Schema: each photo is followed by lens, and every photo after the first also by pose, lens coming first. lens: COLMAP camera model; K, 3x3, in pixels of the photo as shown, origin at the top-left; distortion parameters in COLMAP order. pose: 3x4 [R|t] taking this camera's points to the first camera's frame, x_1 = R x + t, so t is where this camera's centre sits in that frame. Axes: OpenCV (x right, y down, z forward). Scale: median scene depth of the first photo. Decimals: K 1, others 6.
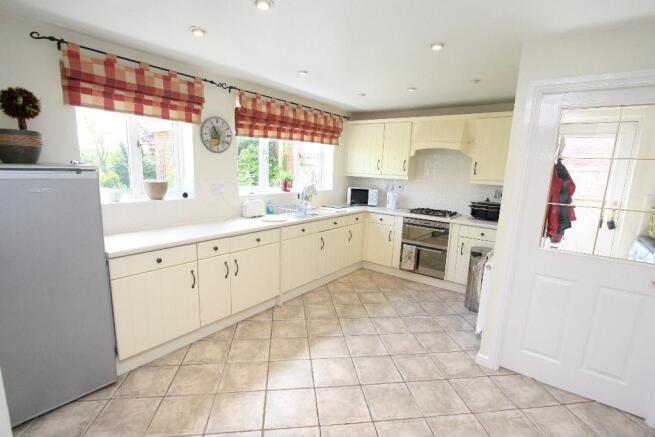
lens RADIAL K [[313.9, 0, 327.2], [0, 313.9, 218.4], [0, 0, 1]] dist [-0.002874, 0.000012]
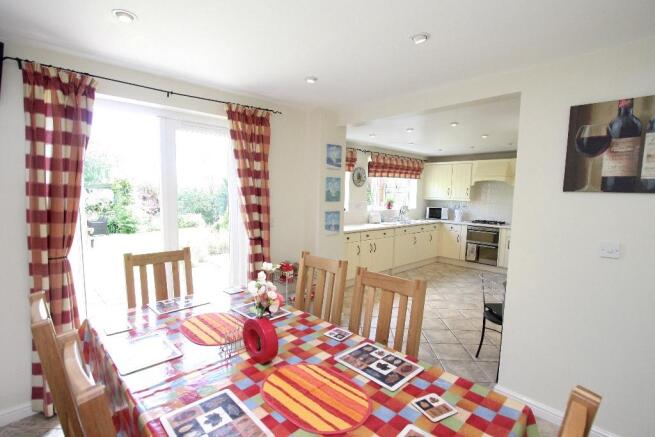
lens RADIAL K [[313.9, 0, 327.5], [0, 313.9, 222.5], [0, 0, 1]] dist [-0.002874, 0.000012]
pose [[0.986540, -0.001186, -0.163514, -0.179577], [-0.010784, 0.997325, -0.072297, 0.100817], [0.163163, 0.073088, 0.983888, -0.615862]]
